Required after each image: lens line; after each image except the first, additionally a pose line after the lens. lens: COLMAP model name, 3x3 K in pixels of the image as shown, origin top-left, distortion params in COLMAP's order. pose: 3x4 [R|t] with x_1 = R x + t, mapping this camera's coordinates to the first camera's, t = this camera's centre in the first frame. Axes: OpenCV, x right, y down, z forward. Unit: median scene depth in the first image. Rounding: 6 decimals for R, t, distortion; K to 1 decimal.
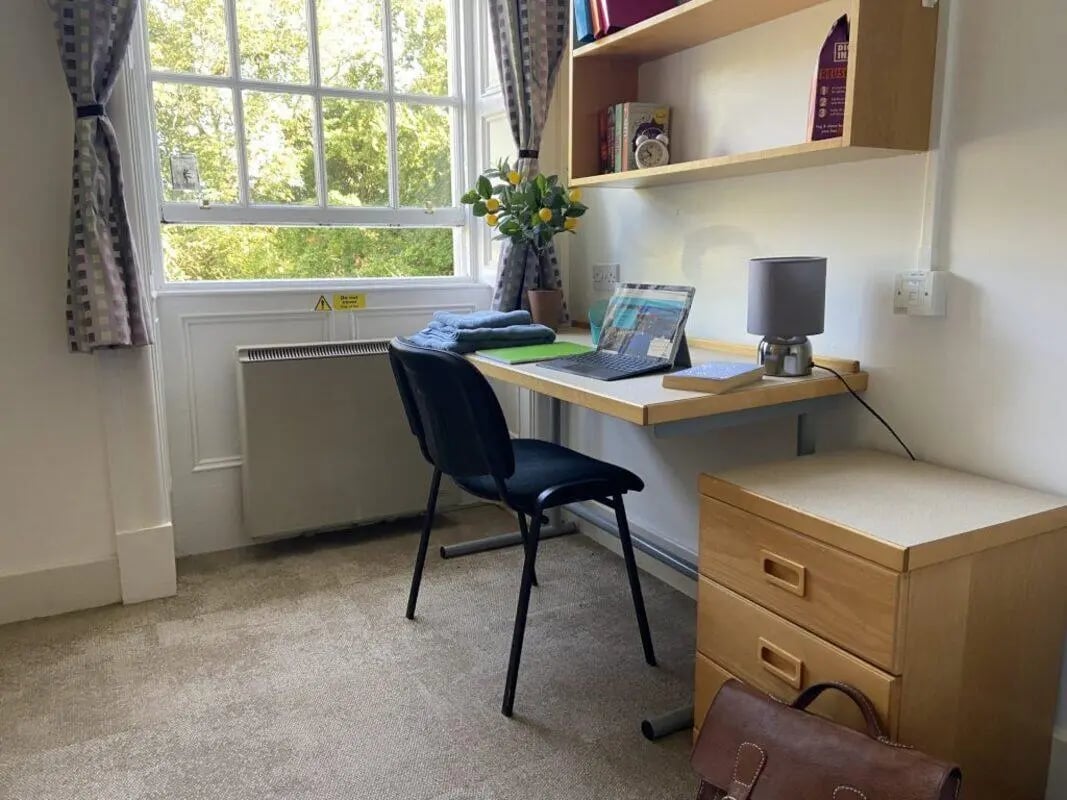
lens RADIAL K [[795.4, 0, 530.8], [0, 795.4, 417.4], [0, 0, 1]] dist [0.060376, -0.081306]
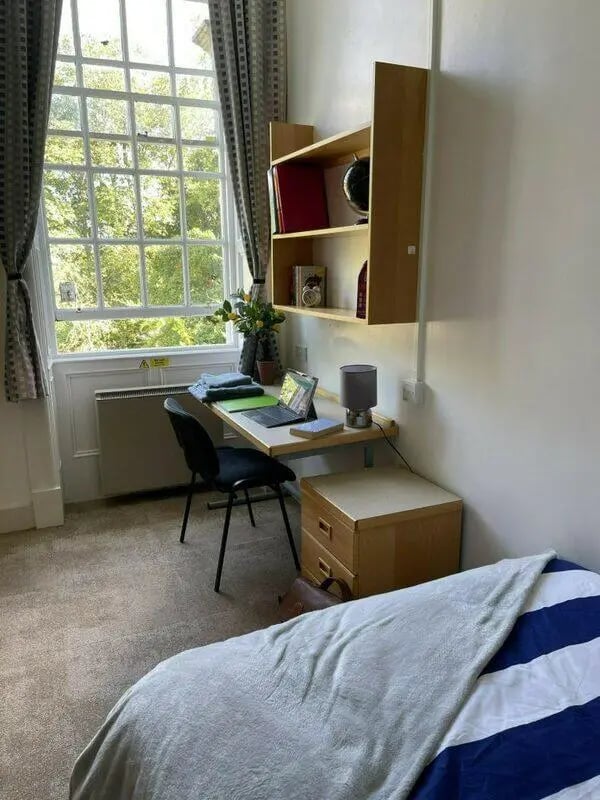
lens RADIAL K [[596.4, 0, 300.9], [0, 596.4, 426.8], [0, 0, 1]] dist [0.060376, -0.081306]
pose [[0.996891, 0.021276, -0.075870, 0.237208], [-0.016650, 0.997993, 0.061089, -0.113609], [0.077018, -0.059635, 0.995245, -0.381072]]
